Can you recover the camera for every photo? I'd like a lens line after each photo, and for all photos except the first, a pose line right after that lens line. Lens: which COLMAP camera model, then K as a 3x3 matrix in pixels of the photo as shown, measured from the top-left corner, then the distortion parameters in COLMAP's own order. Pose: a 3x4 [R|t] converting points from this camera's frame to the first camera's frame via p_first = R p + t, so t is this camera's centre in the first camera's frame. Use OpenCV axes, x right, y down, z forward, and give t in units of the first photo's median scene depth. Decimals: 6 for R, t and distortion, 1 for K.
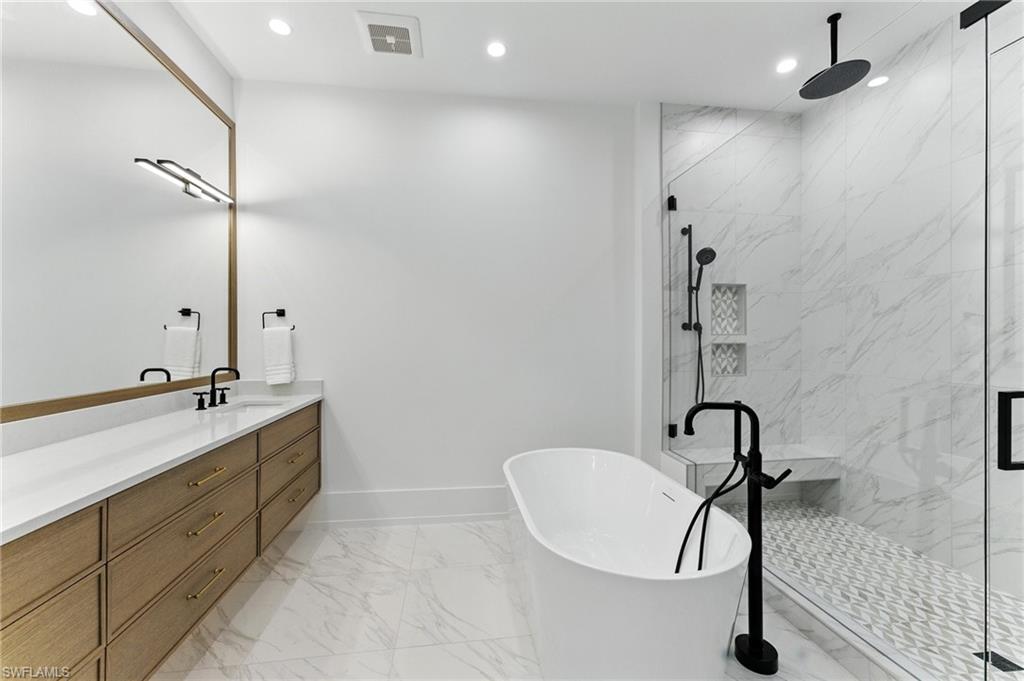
lens RADIAL K [[416.3, 0, 510.7], [0, 416.3, 337.6], [0, 0, 1]] dist [0.001064, 0.000493]
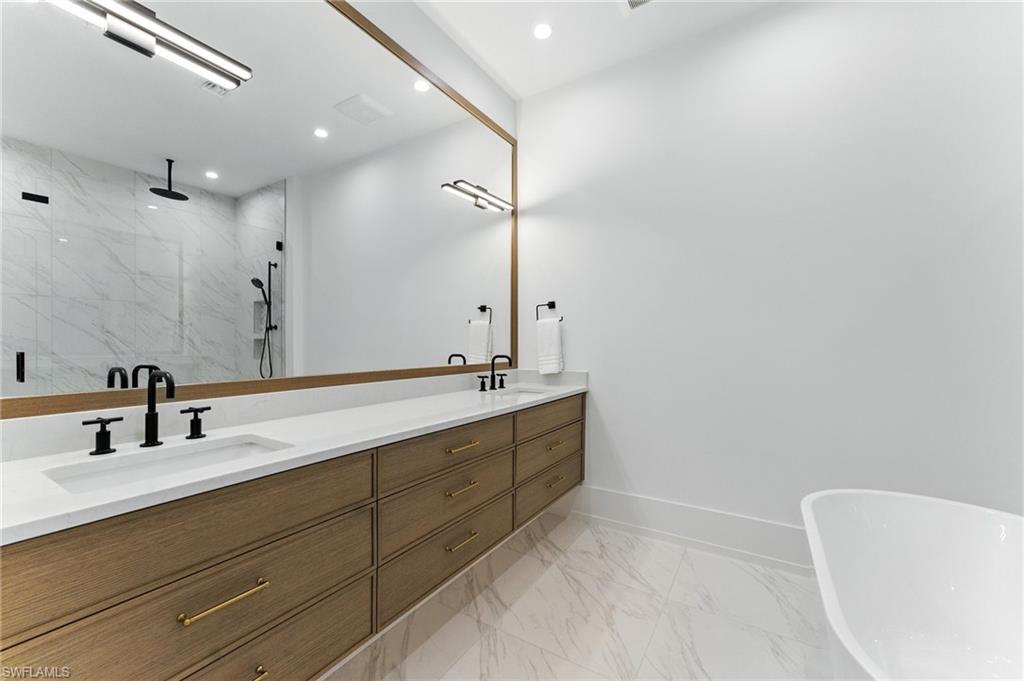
lens RADIAL K [[411.5, 0, 513.3], [0, 411.5, 344.6], [0, 0, 1]] dist [-0.063128, 0.049610]
pose [[0.761212, -0.002385, -0.648498, 0.052450], [0.004790, 0.999987, 0.001944, 0.045014], [0.648485, -0.004586, 0.761213, 0.187822]]
